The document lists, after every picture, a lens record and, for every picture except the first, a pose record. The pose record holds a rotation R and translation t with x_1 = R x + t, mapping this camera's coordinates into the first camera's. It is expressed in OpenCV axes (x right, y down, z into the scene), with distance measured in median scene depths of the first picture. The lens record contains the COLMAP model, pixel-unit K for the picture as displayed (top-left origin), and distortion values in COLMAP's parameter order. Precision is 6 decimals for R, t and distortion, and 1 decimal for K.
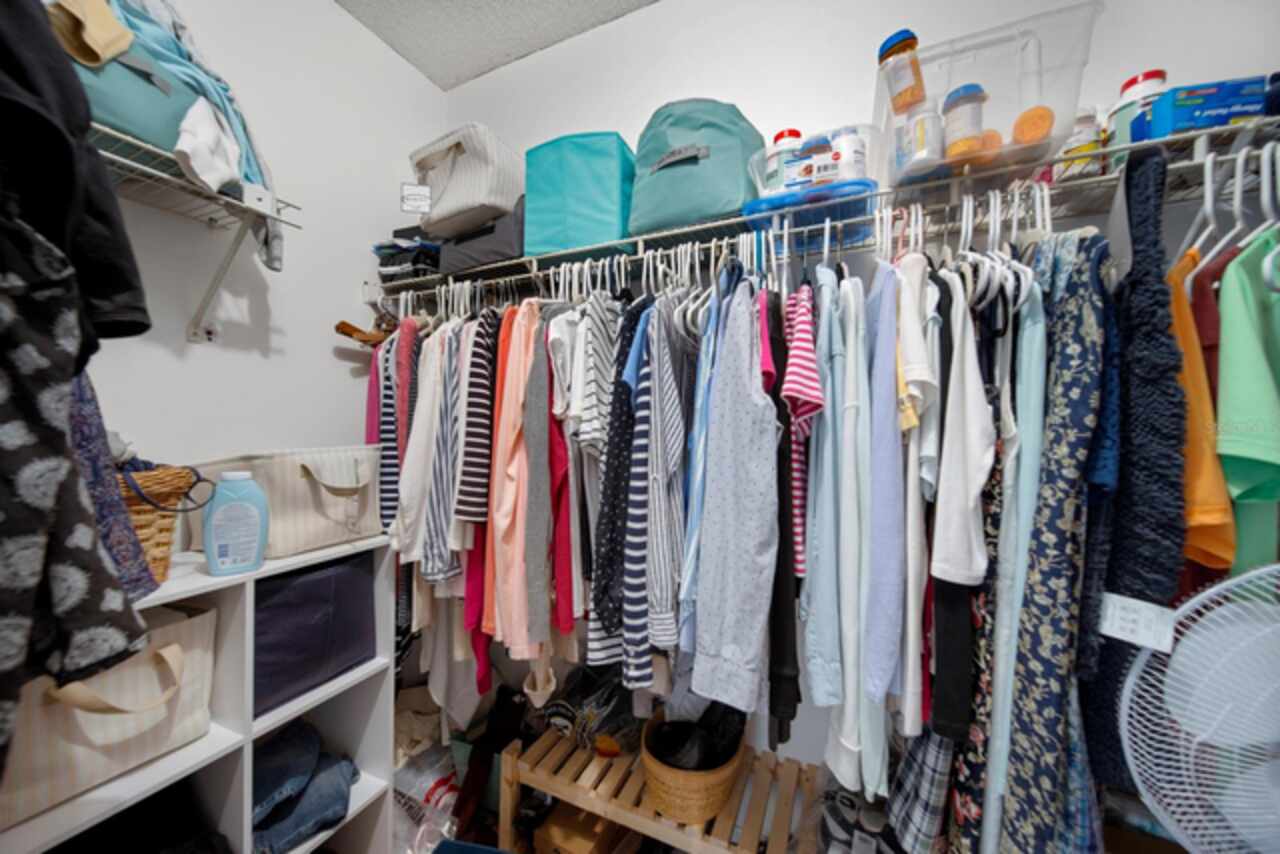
lens RADIAL K [[459.5, 0, 634.2], [0, 459.5, 429.8], [0, 0, 1]] dist [0.002987, -0.000342]
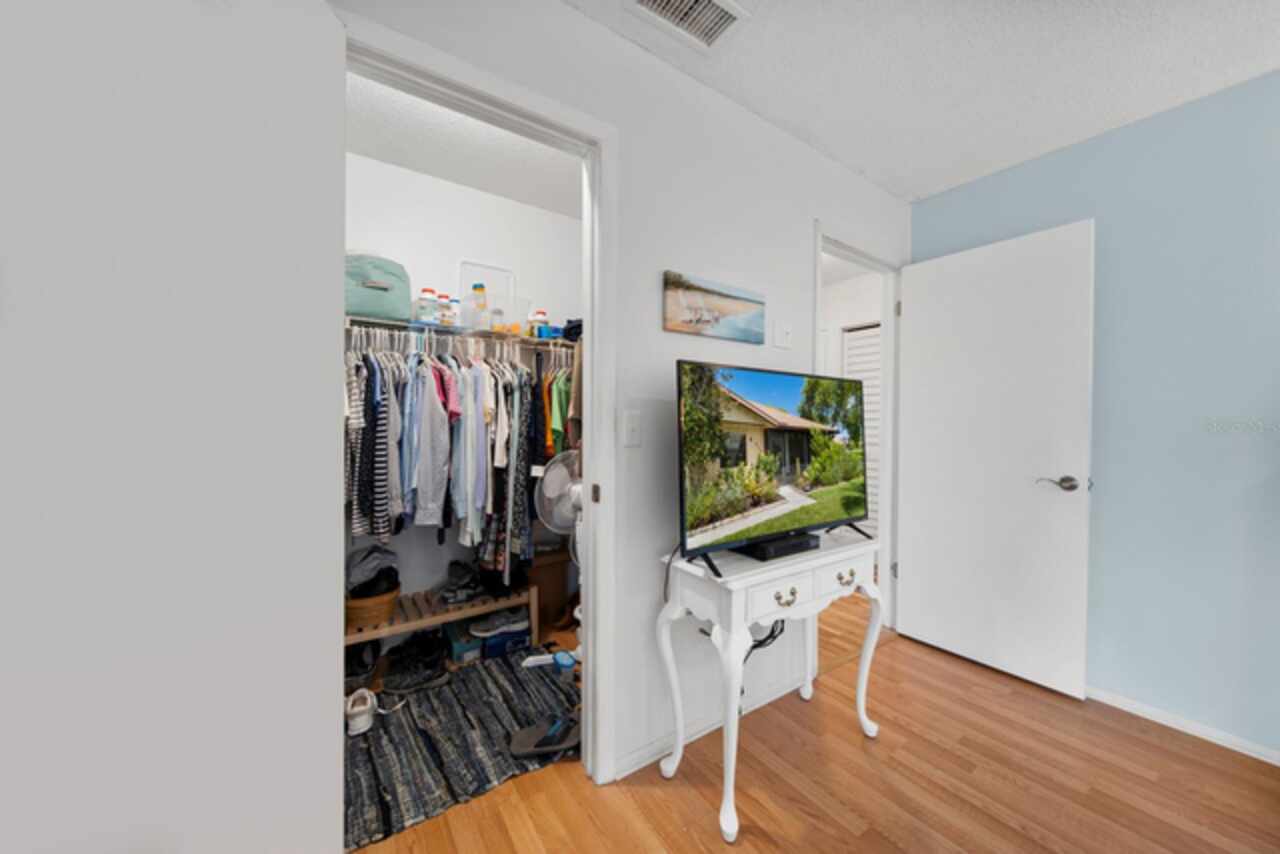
lens RADIAL K [[459.5, 0, 639.4], [0, 459.5, 422.9], [0, 0, 1]] dist [0.002987, -0.000342]
pose [[0.526572, 0.001374, 0.850129, -1.531355], [0.003820, 0.999985, -0.003982, 0.017469], [-0.850122, 0.005344, 0.526559, -1.547760]]
